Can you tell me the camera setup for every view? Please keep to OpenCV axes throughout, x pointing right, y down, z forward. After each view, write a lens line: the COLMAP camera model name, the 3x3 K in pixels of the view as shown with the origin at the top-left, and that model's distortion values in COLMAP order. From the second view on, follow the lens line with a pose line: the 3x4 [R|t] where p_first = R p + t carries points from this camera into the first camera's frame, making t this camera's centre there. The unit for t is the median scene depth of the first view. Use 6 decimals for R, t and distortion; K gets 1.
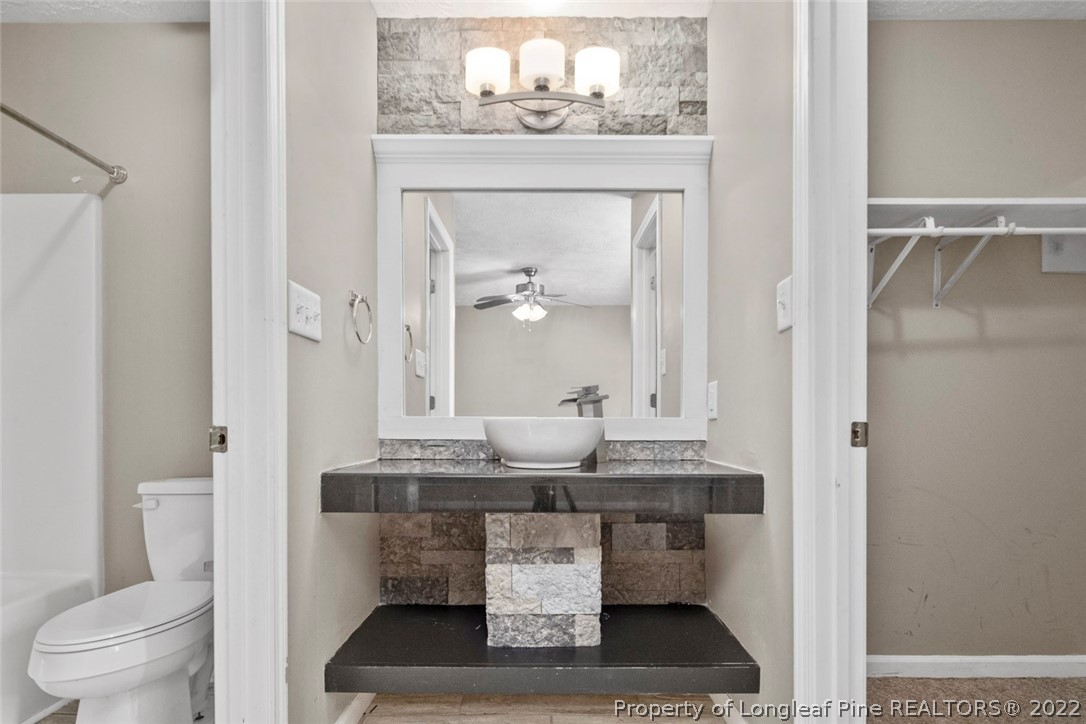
lens RADIAL K [[524.8, 0, 540.8], [0, 524.8, 425.1], [0, 0, 1]] dist [0.002540, -0.000373]
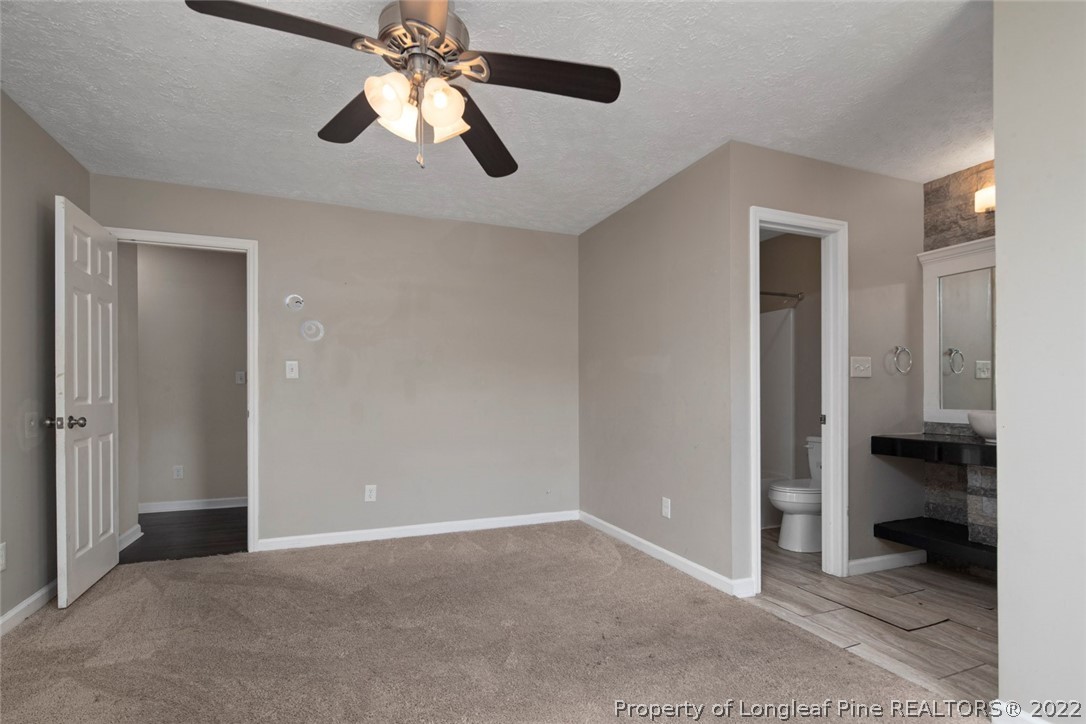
lens RADIAL K [[524.8, 0, 548.8], [0, 524.8, 398.8], [0, 0, 1]] dist [0.002540, -0.000373]
pose [[0.393908, 0.005443, -0.919134, 0.822531], [-0.005391, 0.999979, 0.003611, -0.050357], [0.919134, 0.003532, 0.393929, -0.856895]]
